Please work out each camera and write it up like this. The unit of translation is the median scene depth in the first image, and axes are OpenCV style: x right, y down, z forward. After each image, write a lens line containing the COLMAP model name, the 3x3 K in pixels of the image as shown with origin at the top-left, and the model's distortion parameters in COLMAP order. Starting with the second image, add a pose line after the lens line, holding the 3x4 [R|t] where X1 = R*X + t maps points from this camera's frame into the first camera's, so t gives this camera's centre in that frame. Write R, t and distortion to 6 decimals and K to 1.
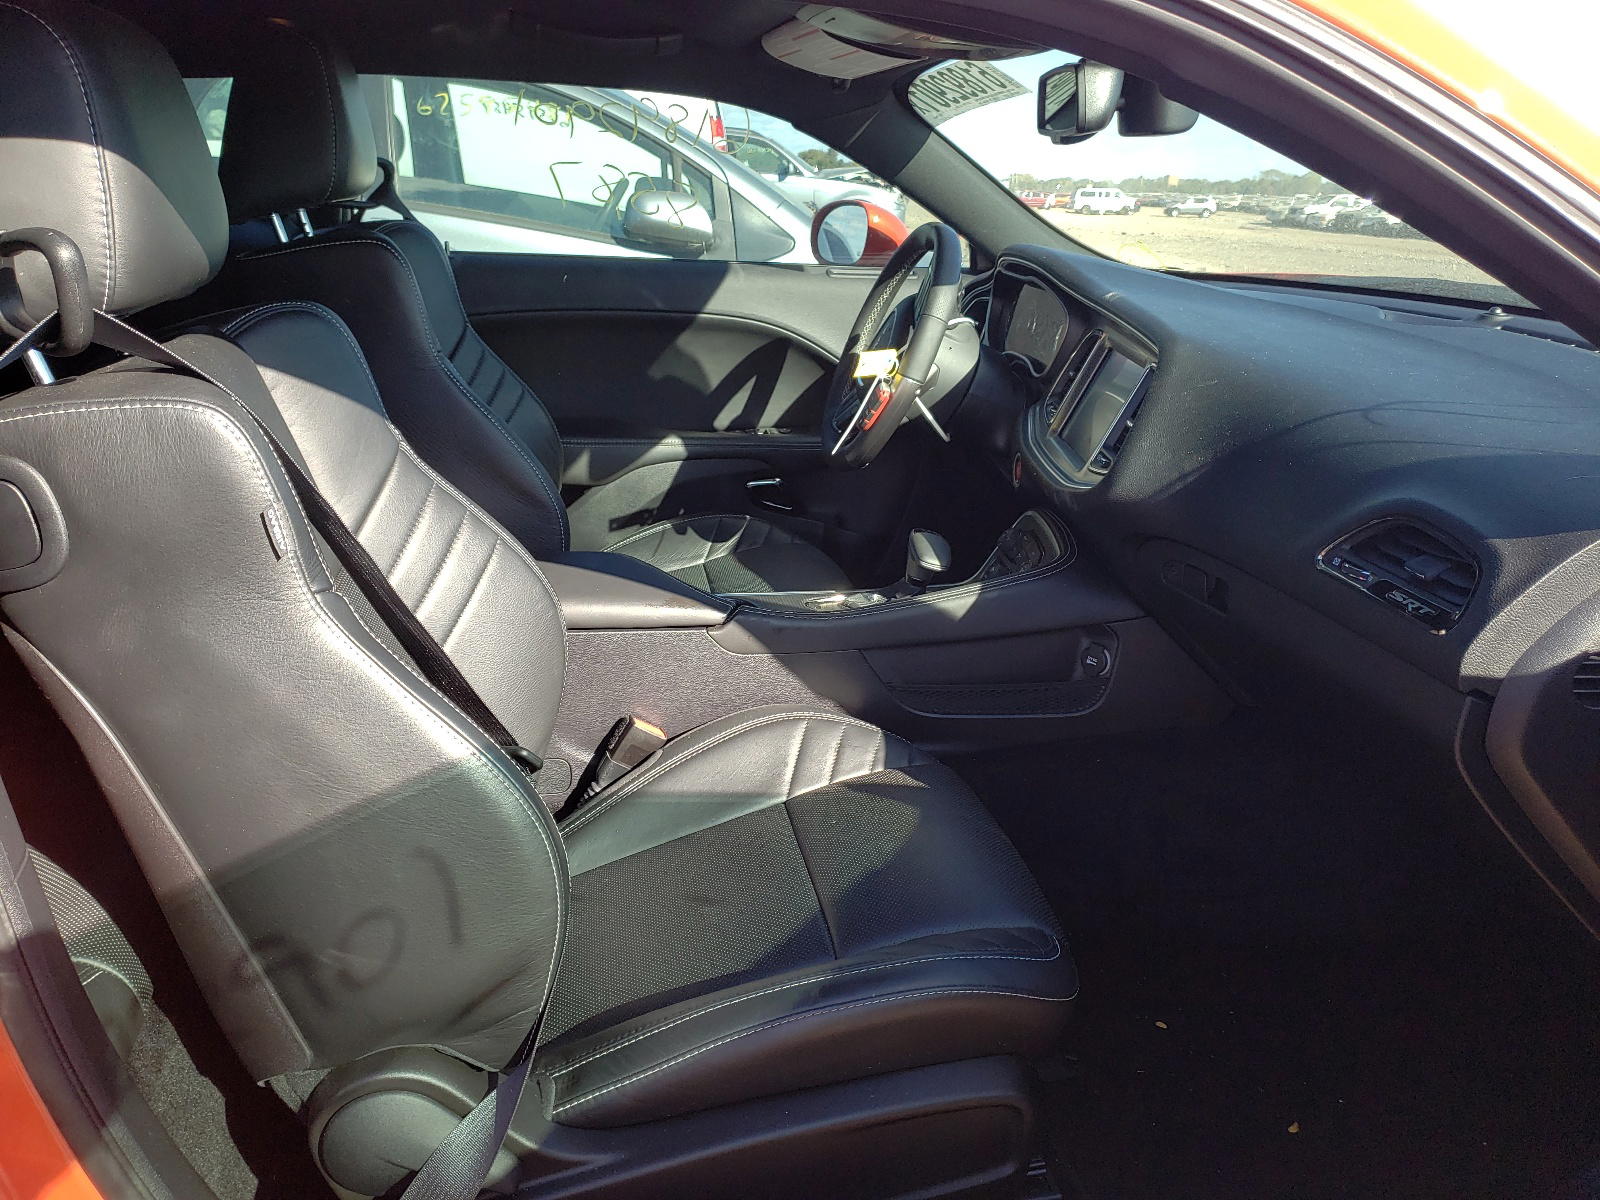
lens RADIAL K [[1240.8, 0, 802.3], [0, 1240.8, 605.7], [0, 0, 1]] dist [0.008985, 0.006930]
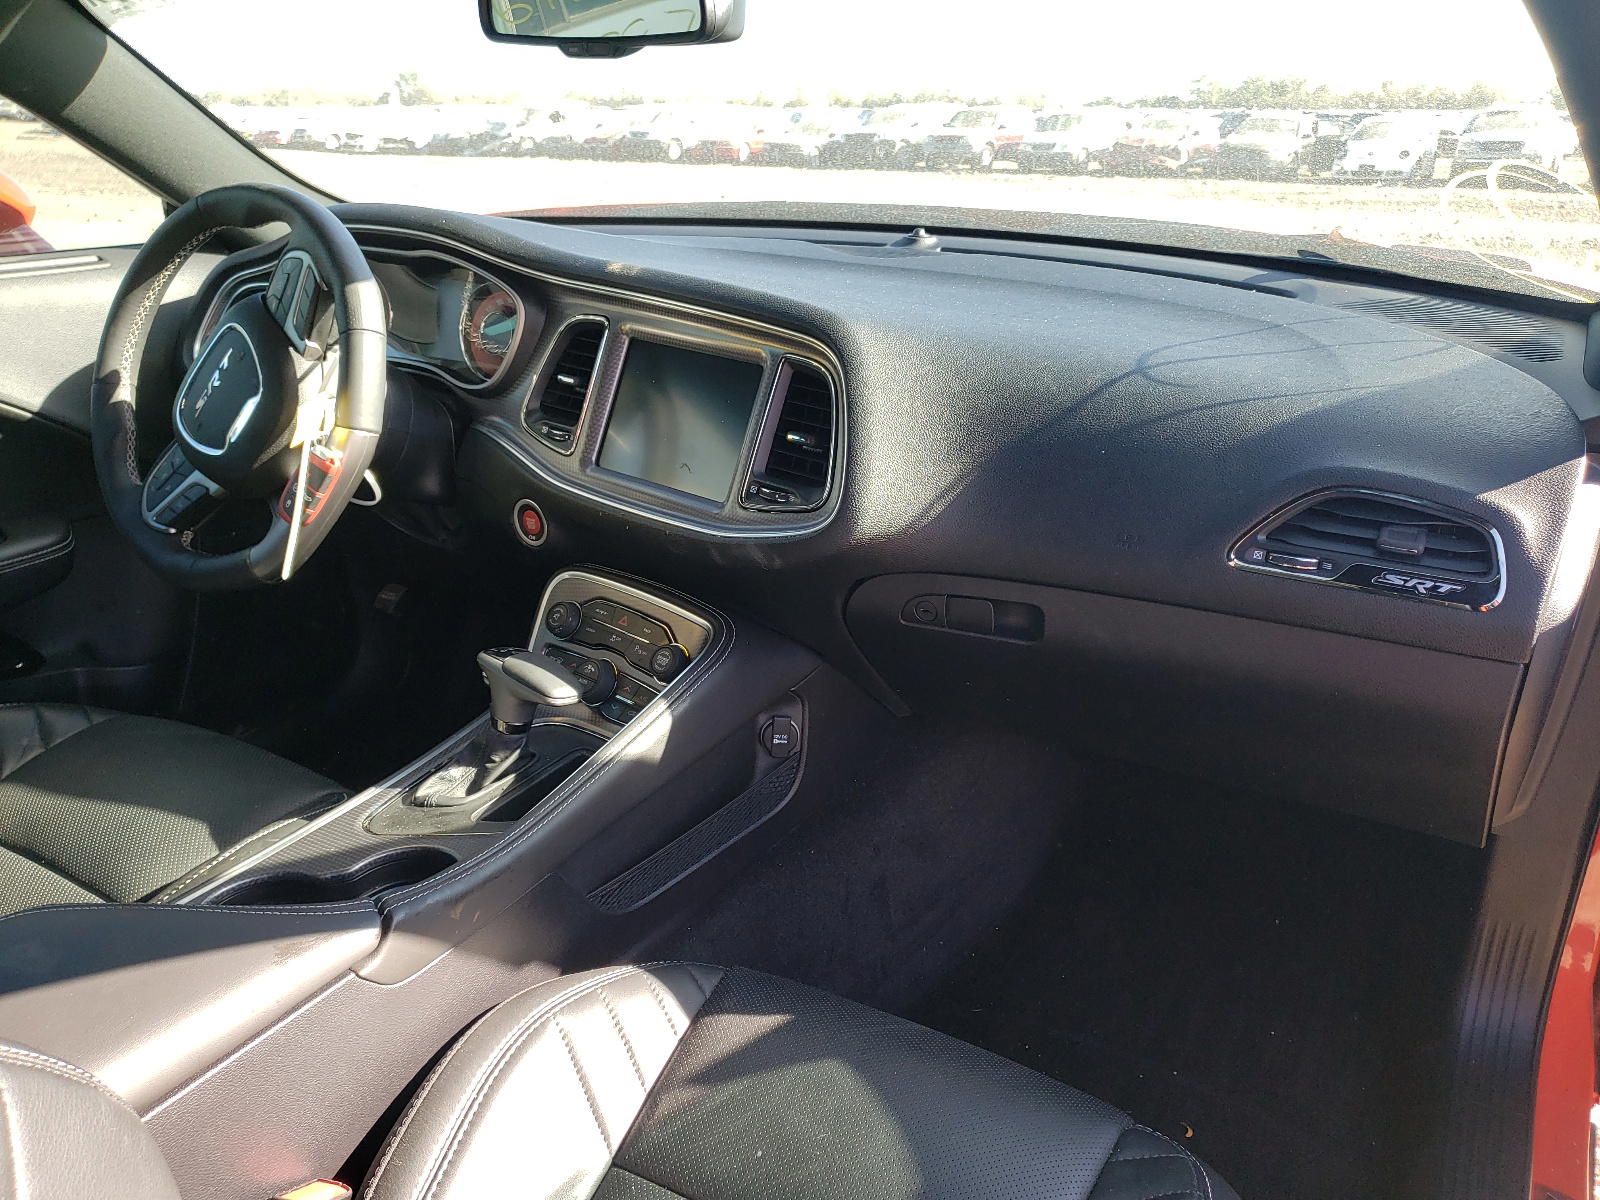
lens RADIAL K [[1240.8, 0, 800.8], [0, 1240.8, 588.8], [0, 0, 1]] dist [0.008985, 0.006930]
pose [[0.644102, -0.307167, 0.700558, -0.273505], [0.268254, 0.948375, 0.169190, -0.173631], [-0.716361, 0.078952, 0.693249, 0.451277]]
